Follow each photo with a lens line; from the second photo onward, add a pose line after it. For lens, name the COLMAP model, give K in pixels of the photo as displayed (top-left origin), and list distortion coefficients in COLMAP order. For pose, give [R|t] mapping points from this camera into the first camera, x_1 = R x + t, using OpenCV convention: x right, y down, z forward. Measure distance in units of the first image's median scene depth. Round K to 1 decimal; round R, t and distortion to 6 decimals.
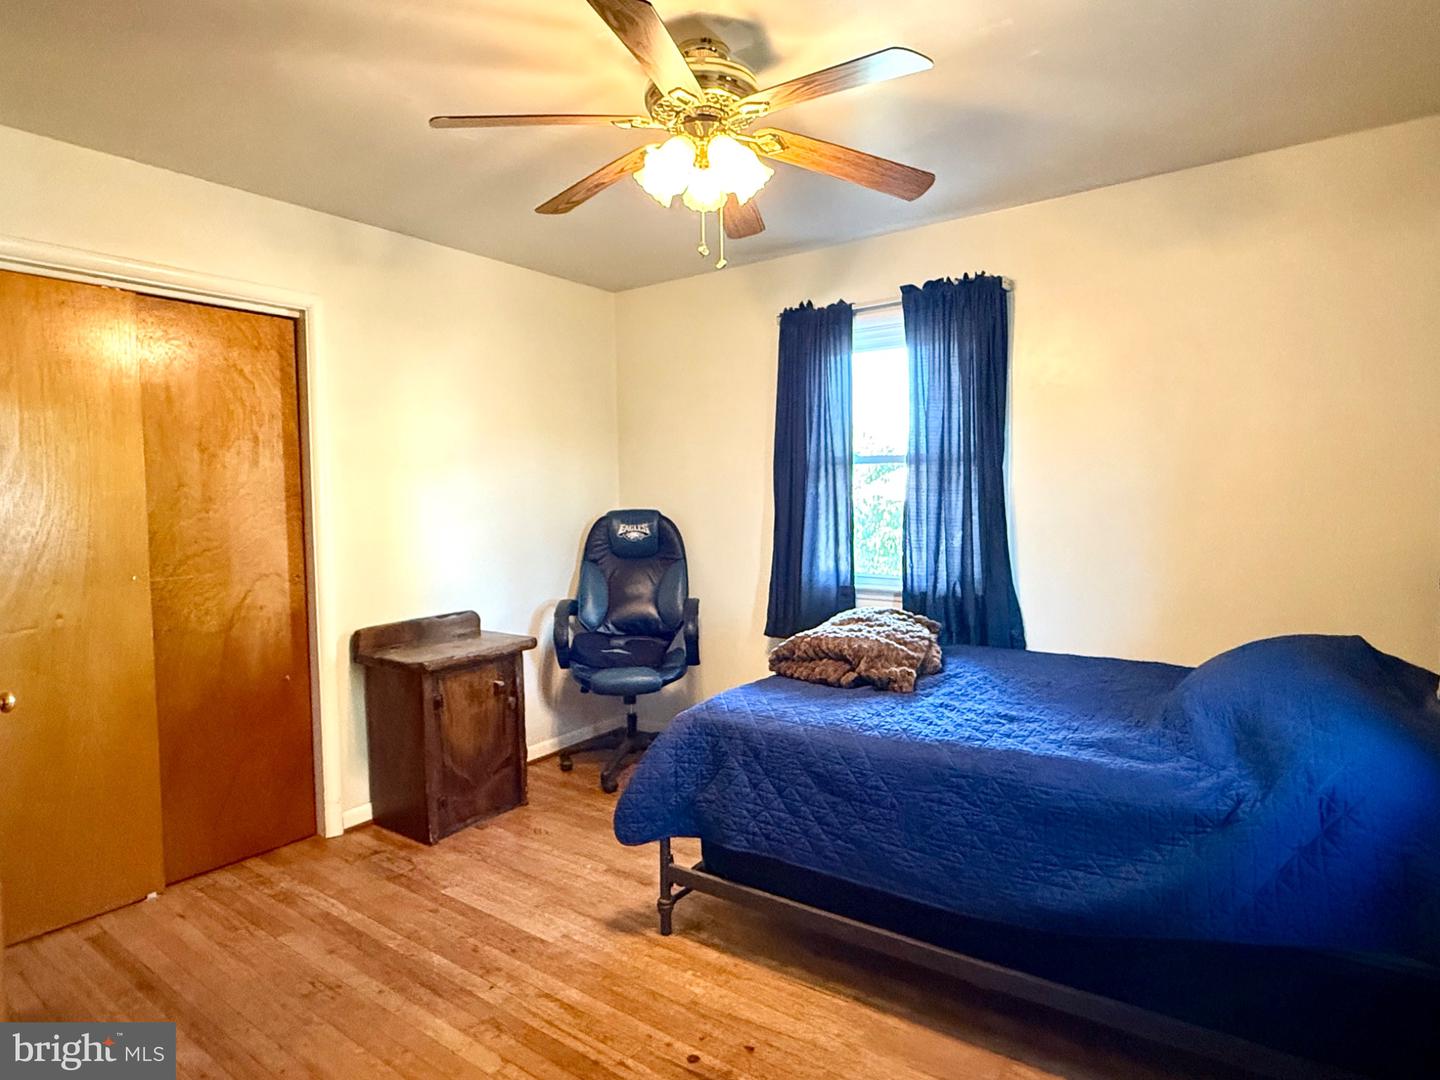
lens RADIAL K [[805.2, 0, 716.8], [0, 805.2, 537.5], [0, 0, 1]] dist [0.006062, 0.000527]
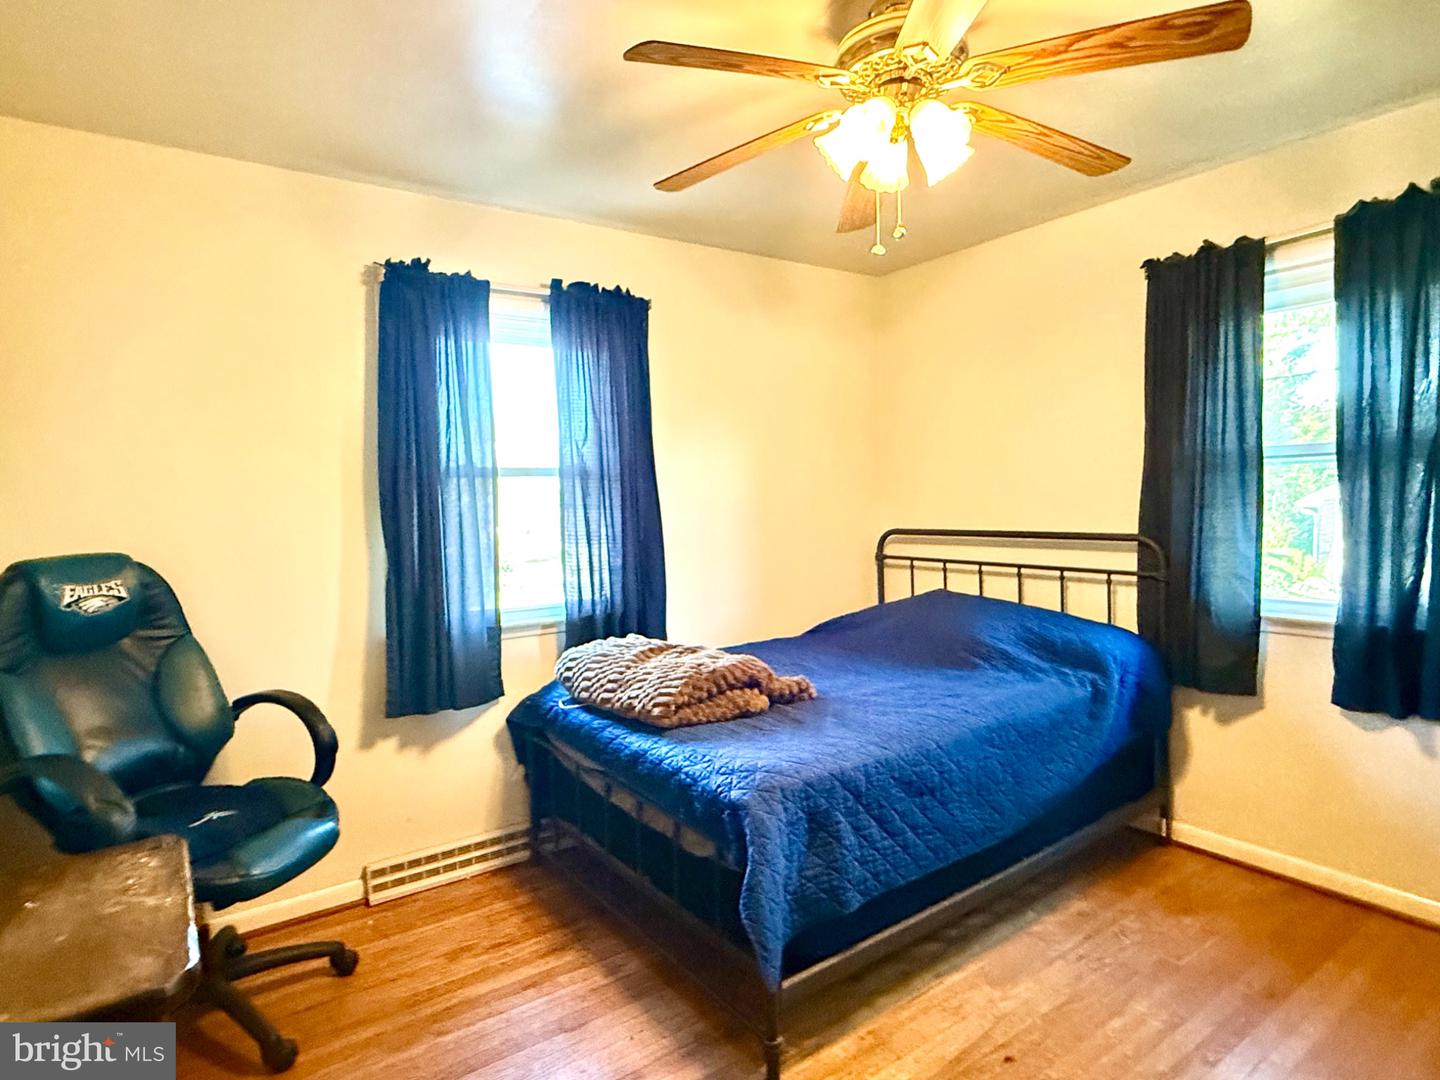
lens RADIAL K [[805.2, 0, 717.0], [0, 805.2, 538.4], [0, 0, 1]] dist [0.006062, 0.000527]
pose [[0.329695, -0.048701, 0.942831, -0.544159], [0.072221, 0.997043, 0.026247, -0.034603], [-0.941321, 0.059438, 0.332237, 0.532462]]
